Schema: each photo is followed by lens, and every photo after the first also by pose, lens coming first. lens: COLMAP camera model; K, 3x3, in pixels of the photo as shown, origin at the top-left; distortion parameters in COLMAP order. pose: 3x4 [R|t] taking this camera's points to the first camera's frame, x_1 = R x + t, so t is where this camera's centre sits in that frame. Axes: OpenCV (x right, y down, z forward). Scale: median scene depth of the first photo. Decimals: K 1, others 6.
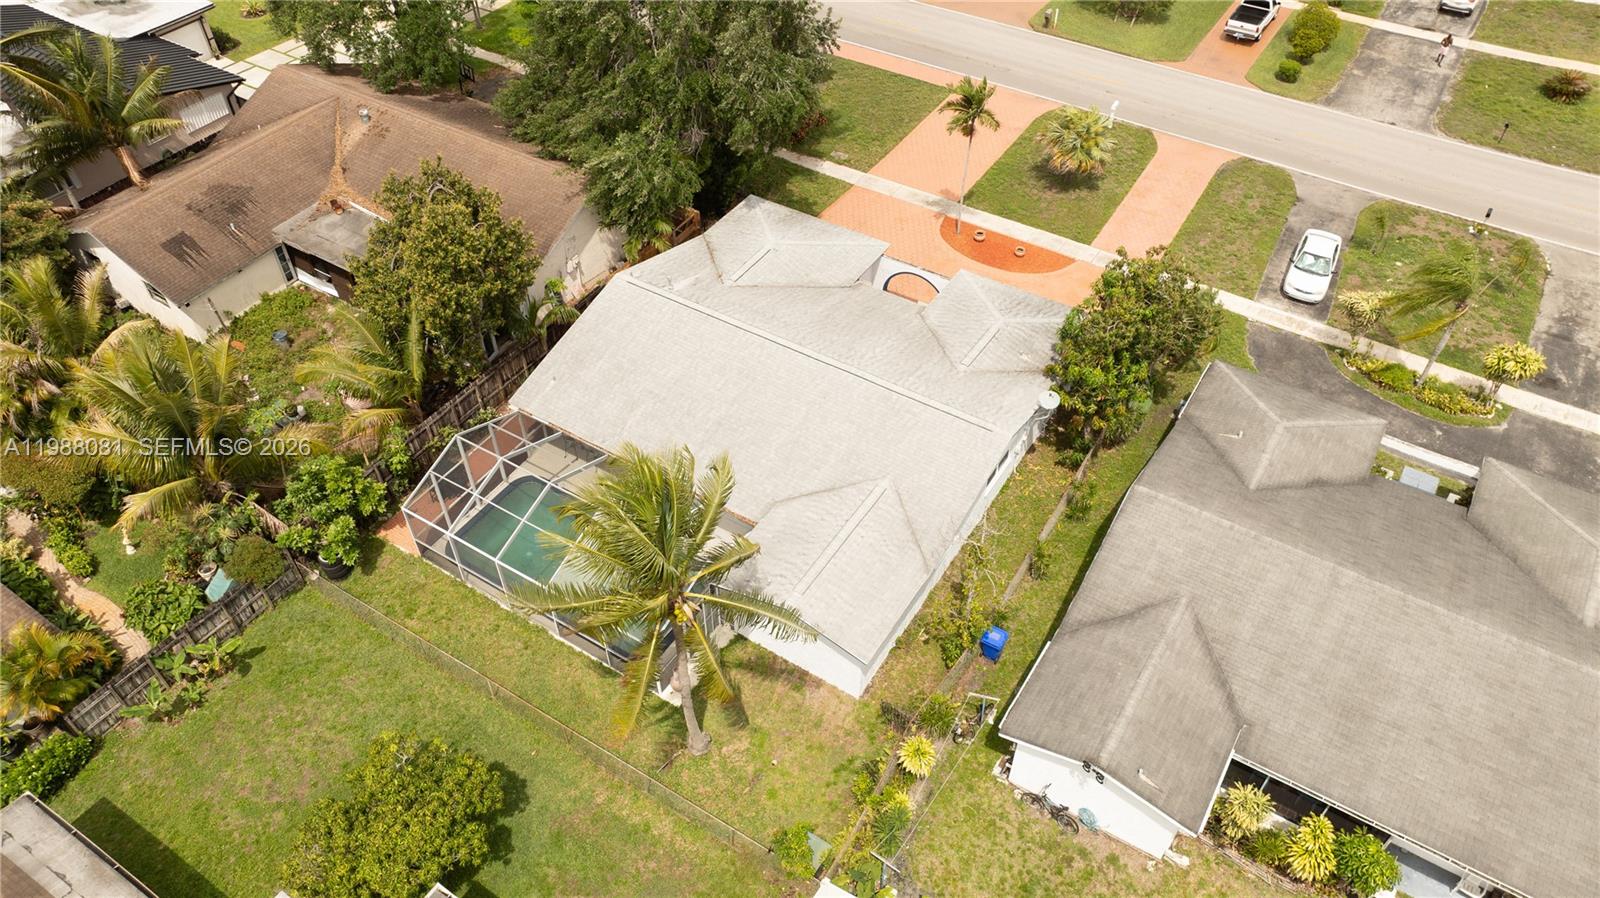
lens RADIAL K [[1127.7, 0, 800.5], [0, 1127.7, 445.1], [0, 0, 1]] dist [-0.039169, 0.035690]
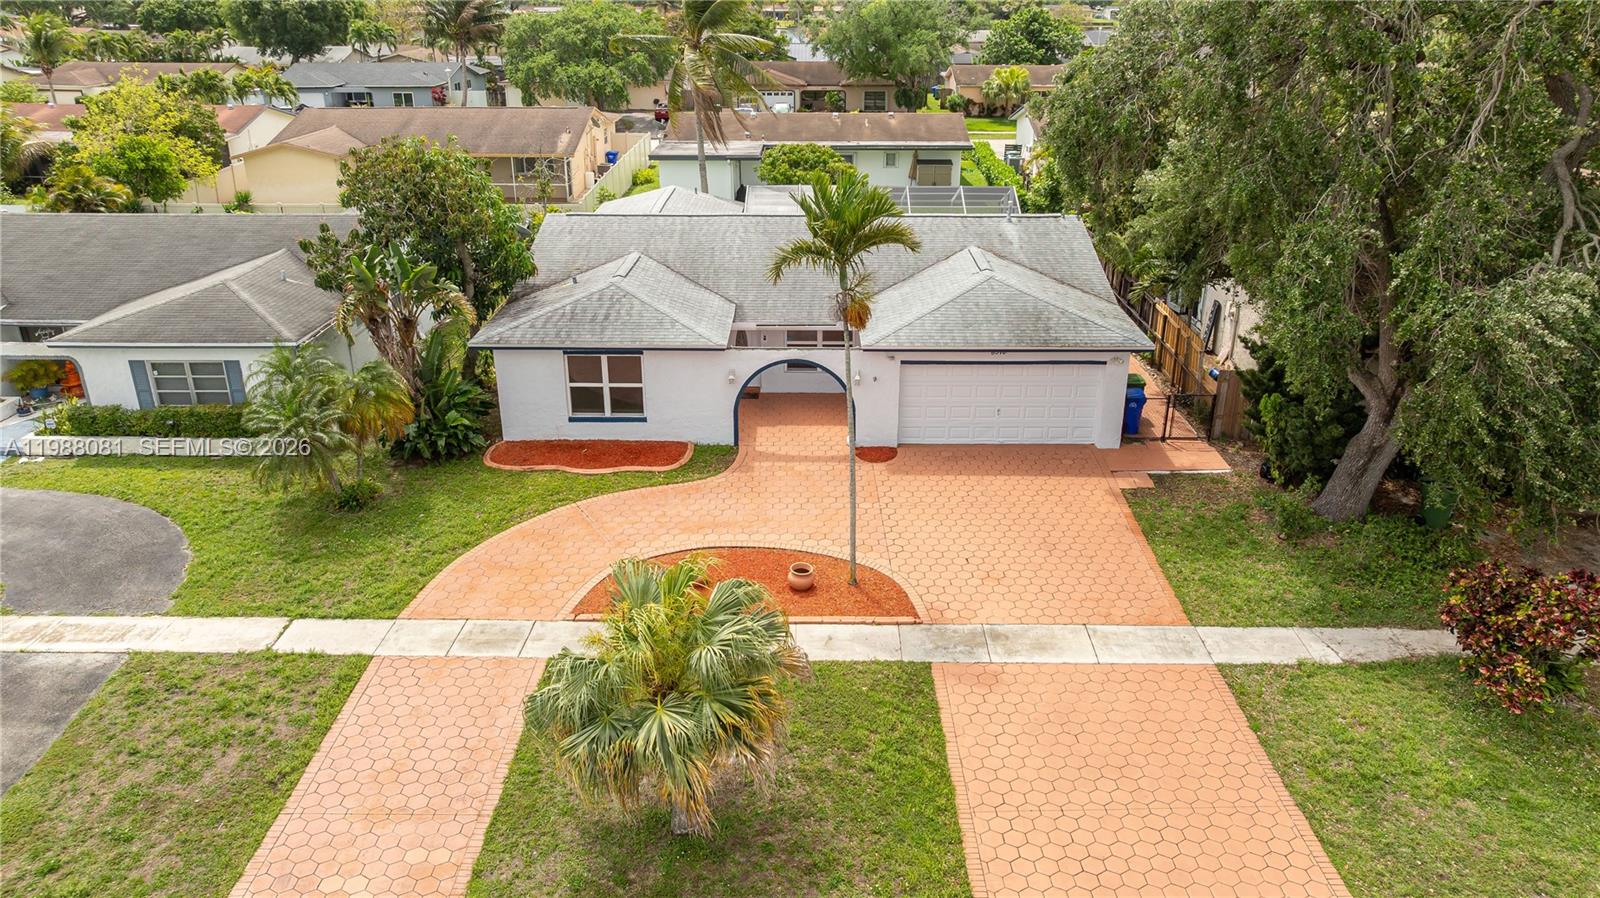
lens RADIAL K [[1127.7, 0, 801.0], [0, 1127.7, 450.4], [0, 0, 1]] dist [-0.039169, 0.035690]
pose [[-0.853406, 0.199869, -0.481404, 0.378435], [-0.370806, 0.416294, 0.830182, -0.597425], [0.366333, 0.886990, -0.281155, 1.147677]]
